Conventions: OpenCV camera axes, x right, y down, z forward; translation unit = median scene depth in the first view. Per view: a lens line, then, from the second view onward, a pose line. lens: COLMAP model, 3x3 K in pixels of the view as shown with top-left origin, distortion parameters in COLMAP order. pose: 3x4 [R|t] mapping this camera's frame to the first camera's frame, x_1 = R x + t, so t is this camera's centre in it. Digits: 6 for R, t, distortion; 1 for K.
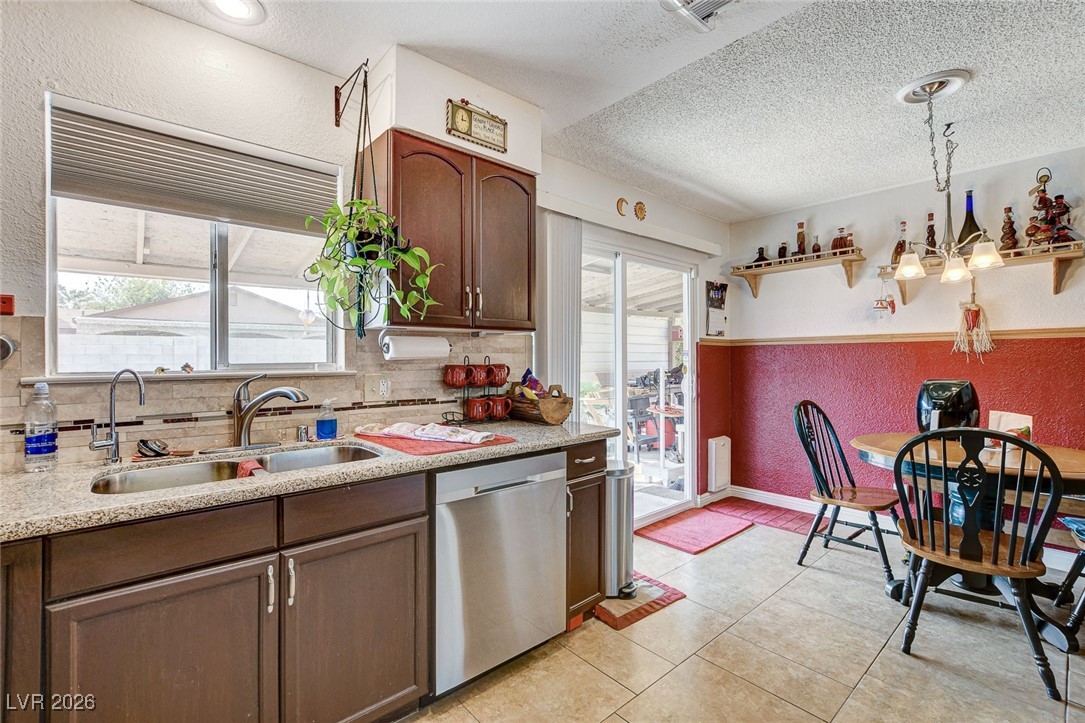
lens RADIAL K [[478.3, 0, 541.2], [0, 478.3, 362.1], [0, 0, 1]] dist [-0.017923, 0.002984]
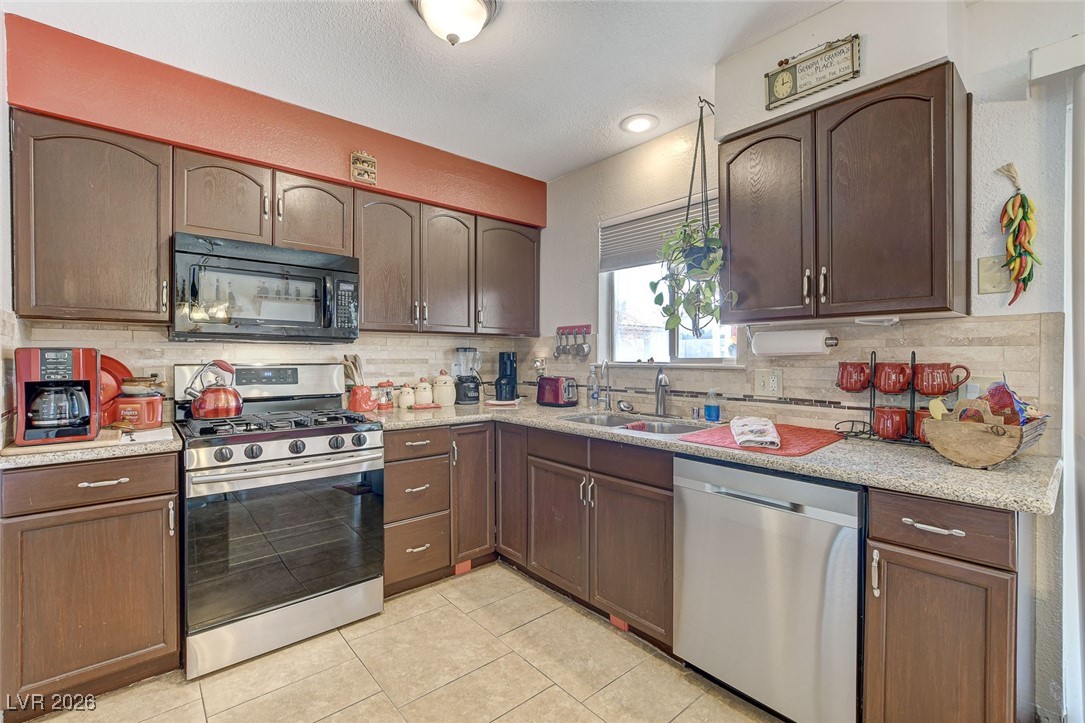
lens RADIAL K [[478.3, 0, 520.6], [0, 478.3, 358.2], [0, 0, 1]] dist [-0.017923, 0.002984]
pose [[-0.032352, 0.008934, -0.999437, 0.625471], [-0.006430, 0.999937, 0.009147, -0.004346], [0.999456, 0.006723, -0.032292, 0.465292]]
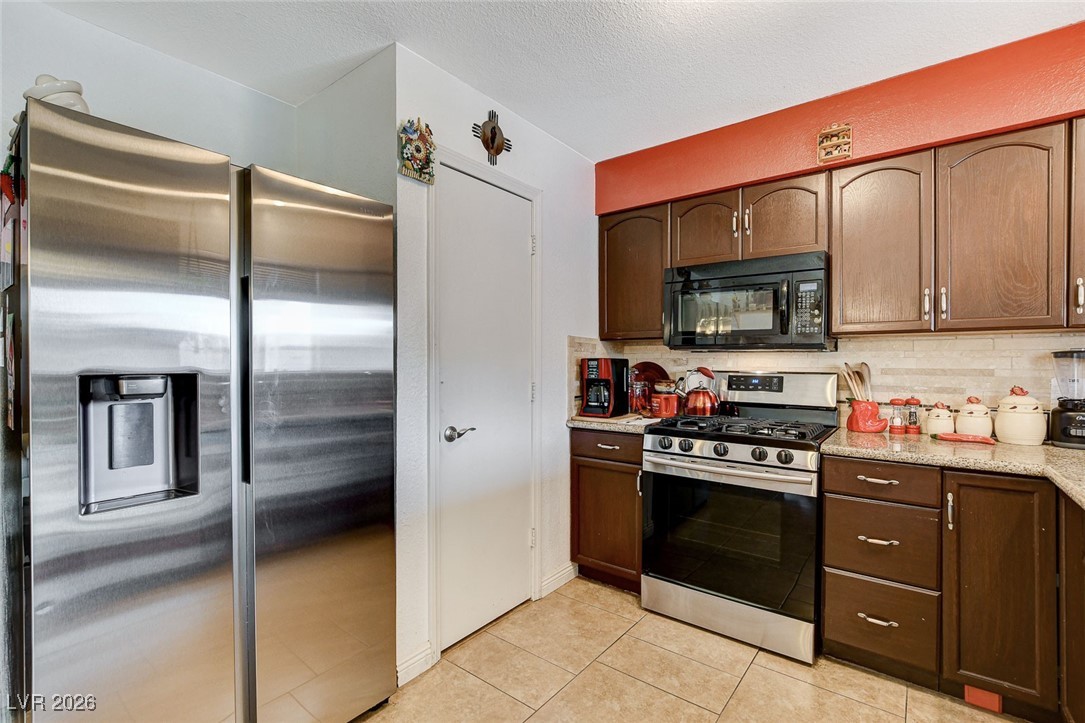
lens RADIAL K [[478.3, 0, 537.3], [0, 478.3, 366.9], [0, 0, 1]] dist [-0.017923, 0.002984]
pose [[-0.985542, 0.000631, -0.169433, 0.280146], [-0.001555, 0.999917, 0.012769, -0.003021], [0.169427, 0.012848, -0.985459, 0.873257]]
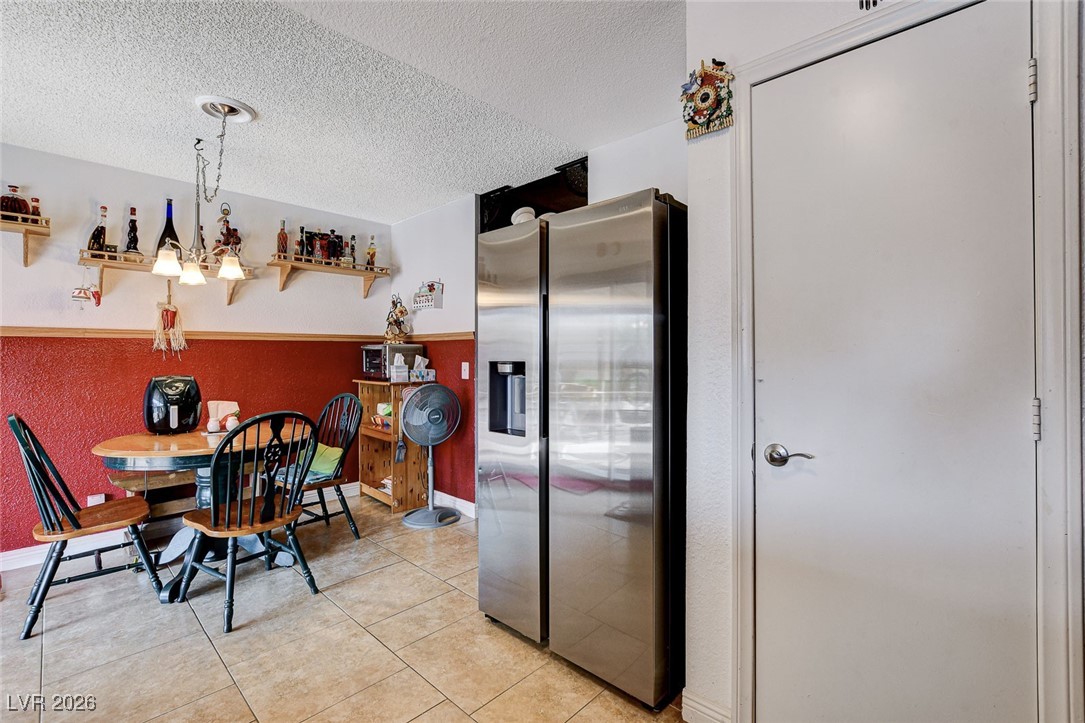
lens RADIAL K [[478.3, 0, 541.1], [0, 478.3, 357.0], [0, 0, 1]] dist [-0.017923, 0.002984]
pose [[-0.095160, -0.004226, 0.995453, -0.303930], [0.011113, 0.999924, 0.005307, -0.001784], [-0.995400, 0.011568, -0.095105, 0.336189]]
